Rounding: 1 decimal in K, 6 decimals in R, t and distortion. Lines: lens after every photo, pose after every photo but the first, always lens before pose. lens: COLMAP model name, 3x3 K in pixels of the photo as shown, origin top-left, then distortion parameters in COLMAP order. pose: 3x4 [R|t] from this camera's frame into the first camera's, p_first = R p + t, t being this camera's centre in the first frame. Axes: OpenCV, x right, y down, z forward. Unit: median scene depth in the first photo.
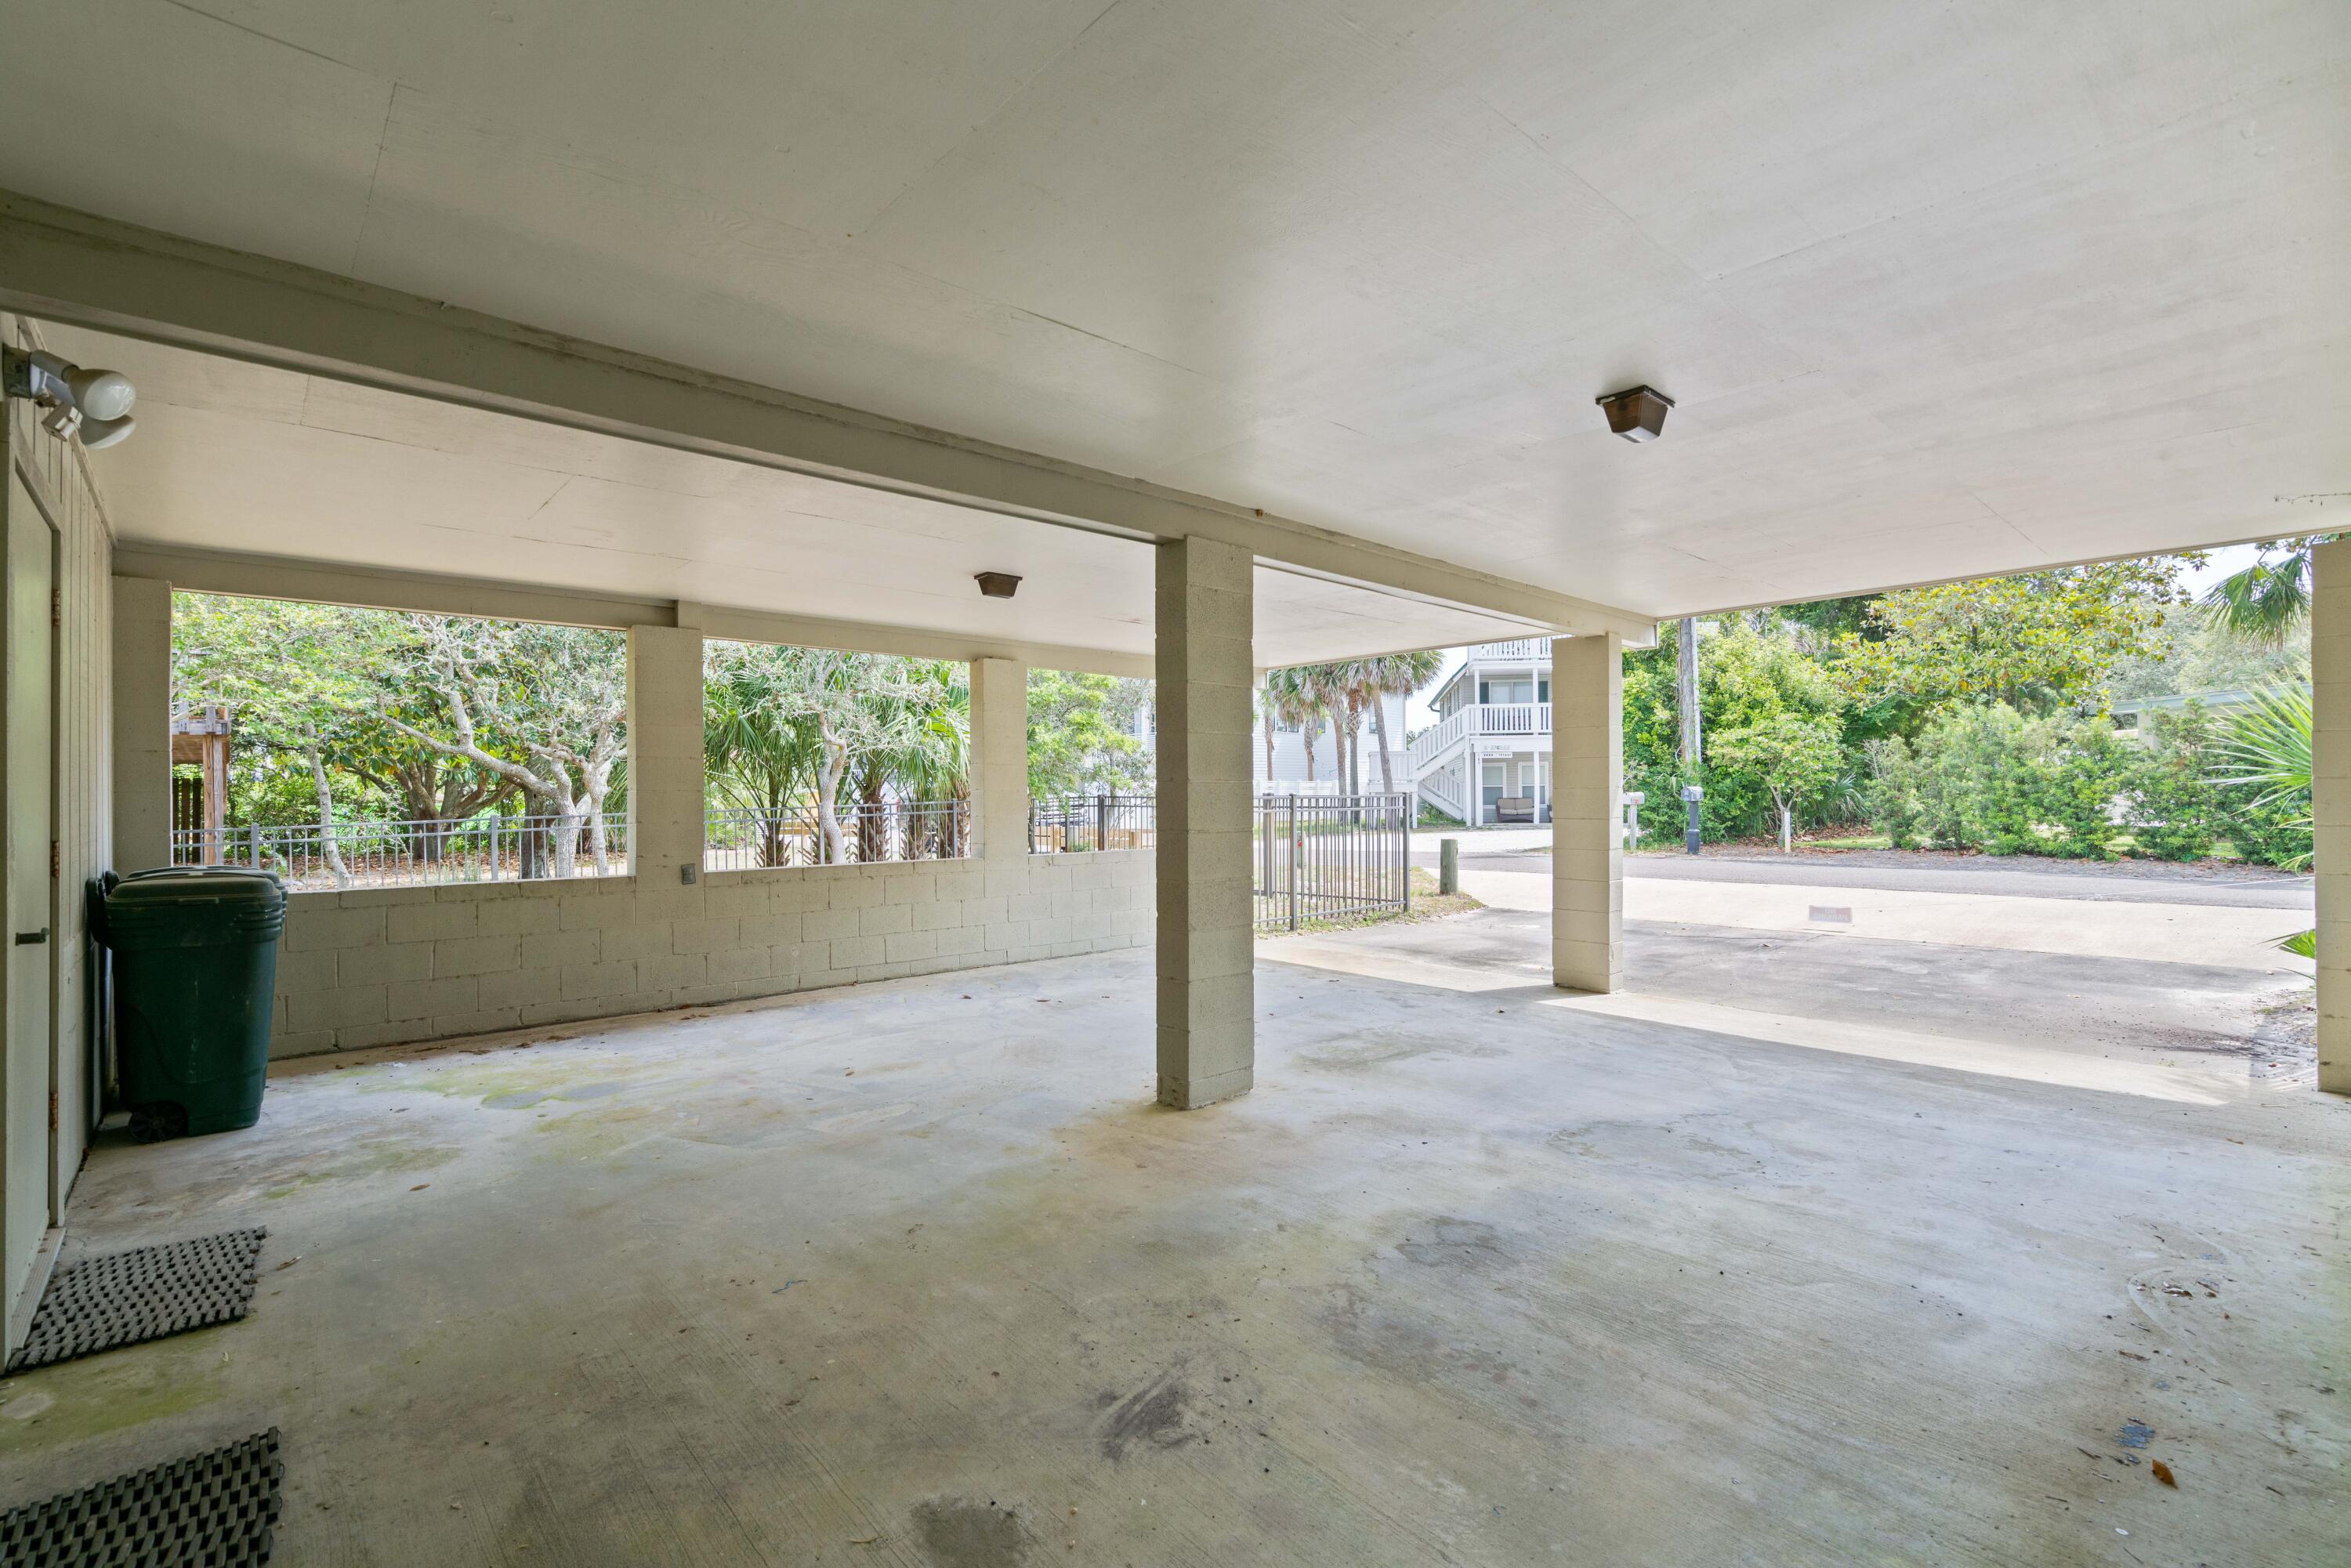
lens RADIAL K [[1072.1, 0, 1162.7], [0, 1072.1, 794.9], [0, 0, 1]] dist [-0.004232, 0.005052]
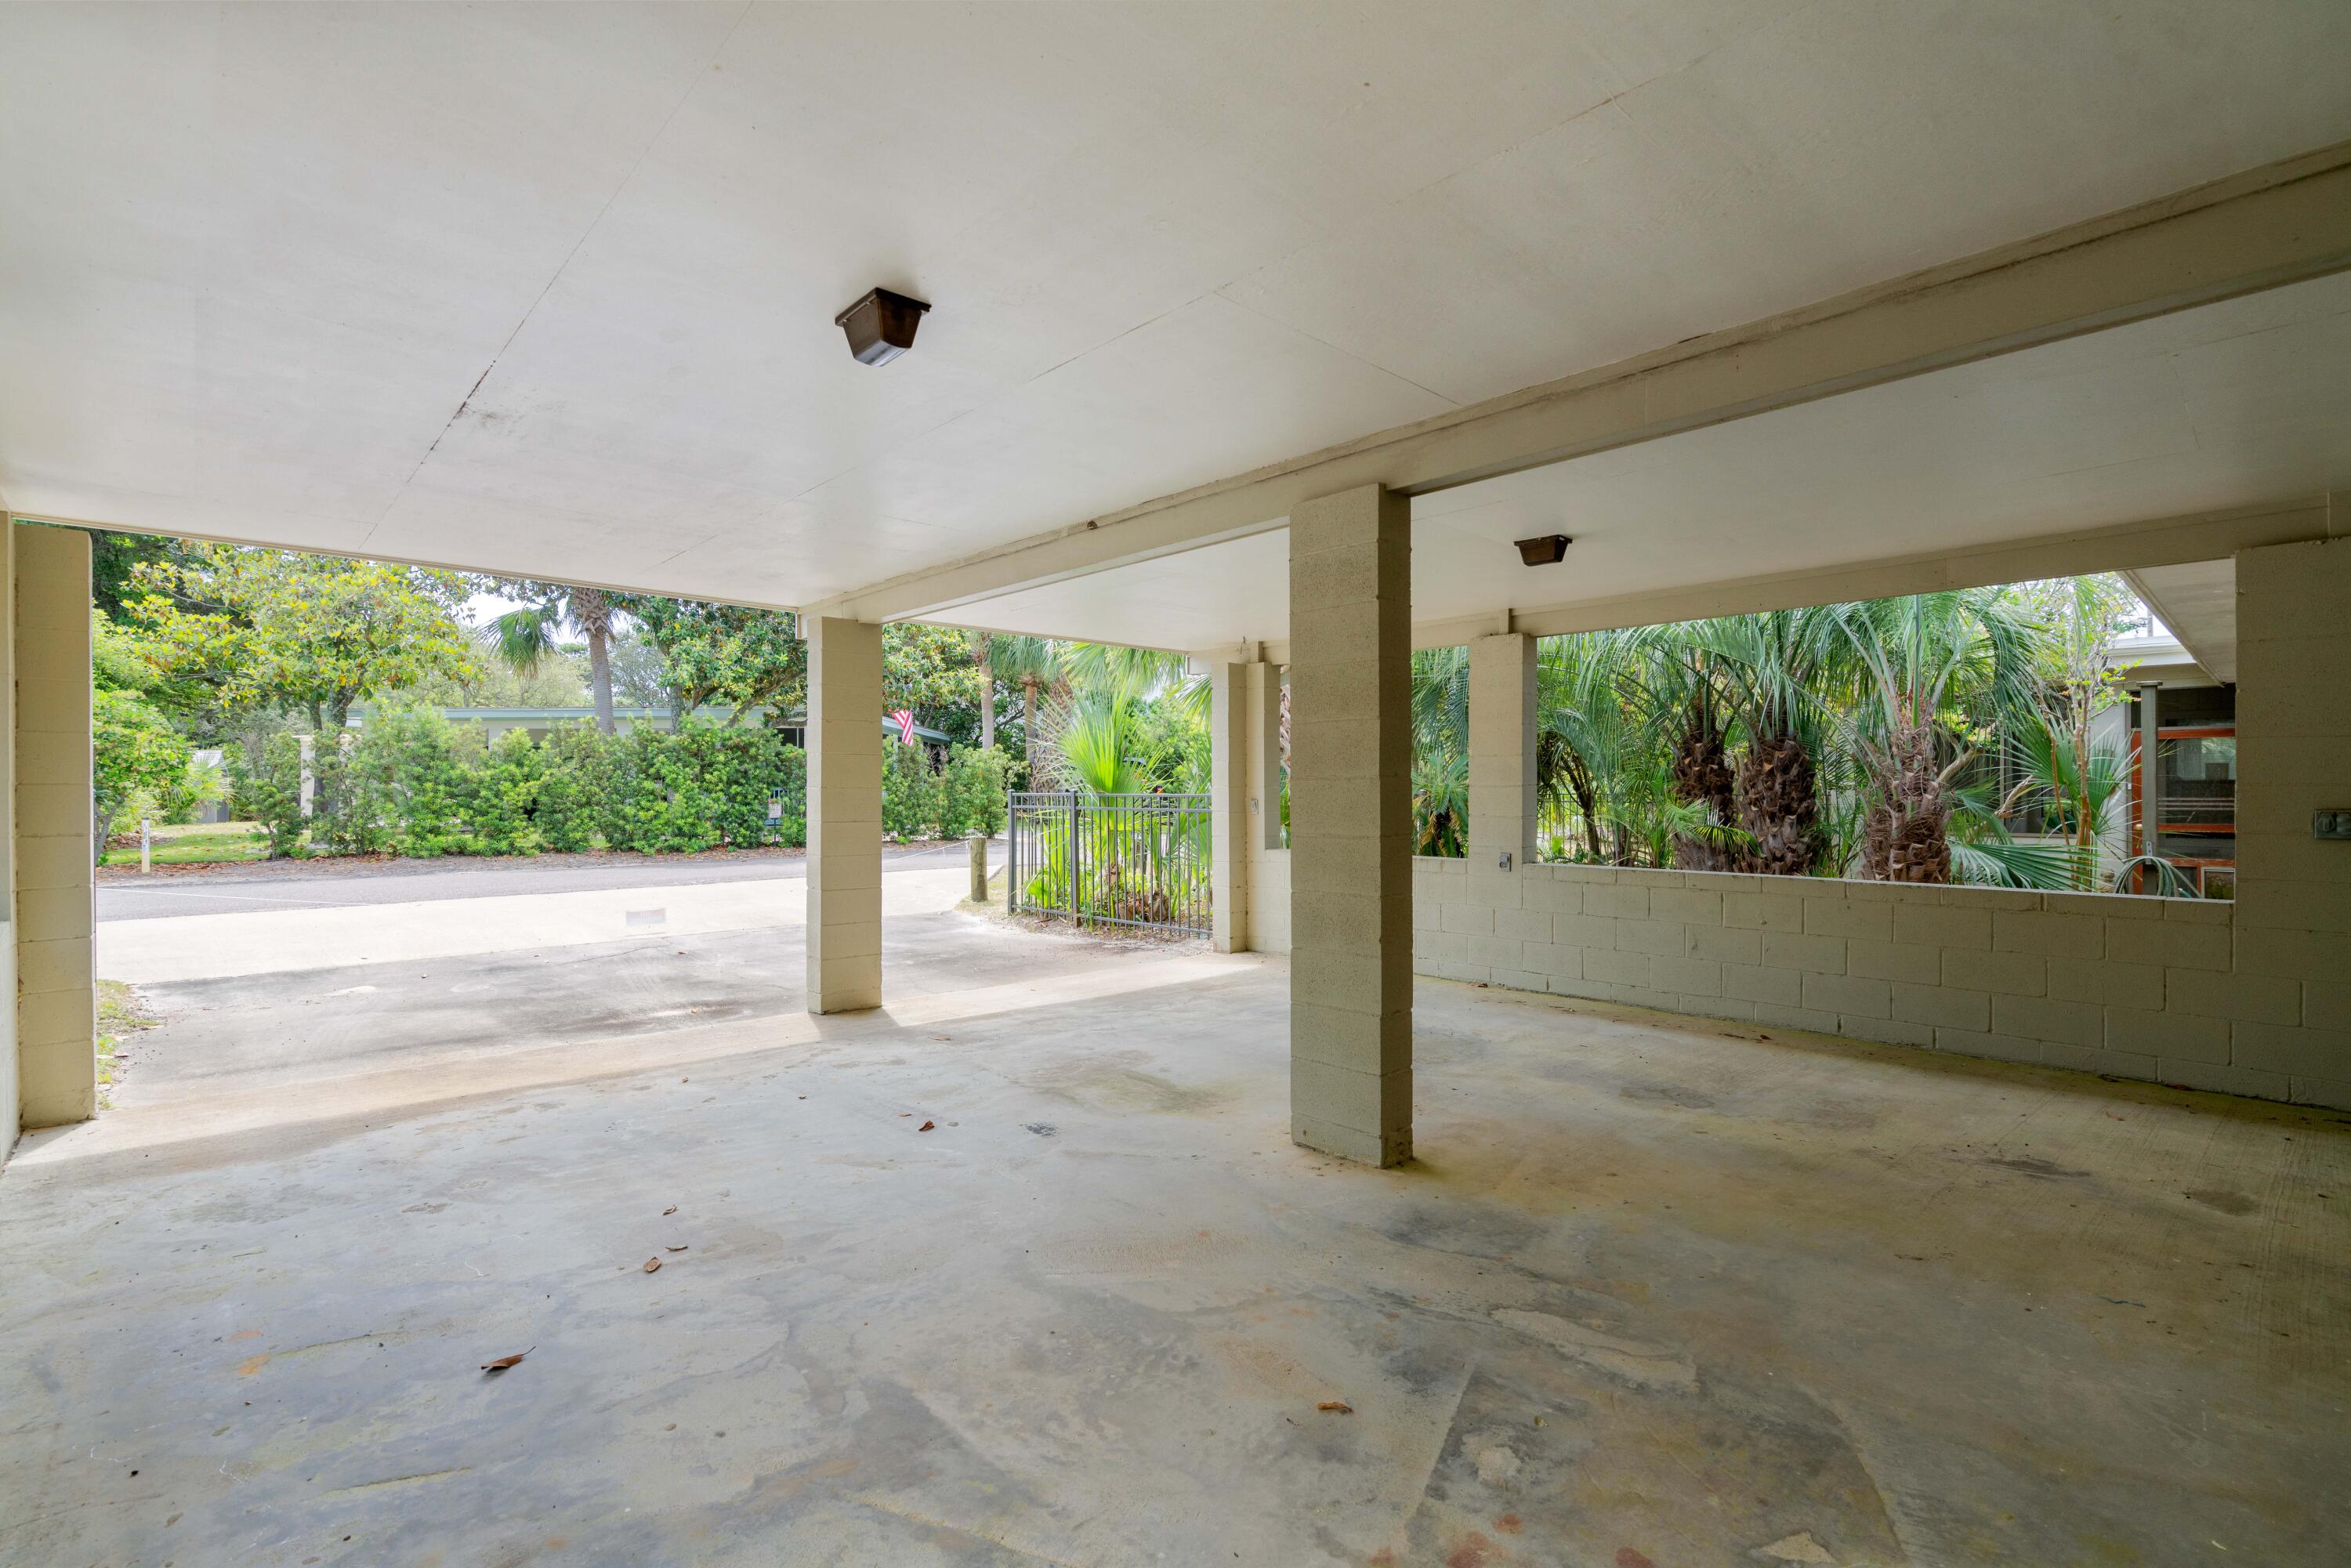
lens RADIAL K [[1072.1, 0, 1165.3], [0, 1072.1, 787.9], [0, 0, 1]] dist [-0.004232, 0.005052]
pose [[-0.035285, 0.010614, 0.999321, -1.080908], [-0.001182, 0.999942, -0.010663, 0.007740], [-0.999377, -0.001558, -0.035271, 1.589471]]
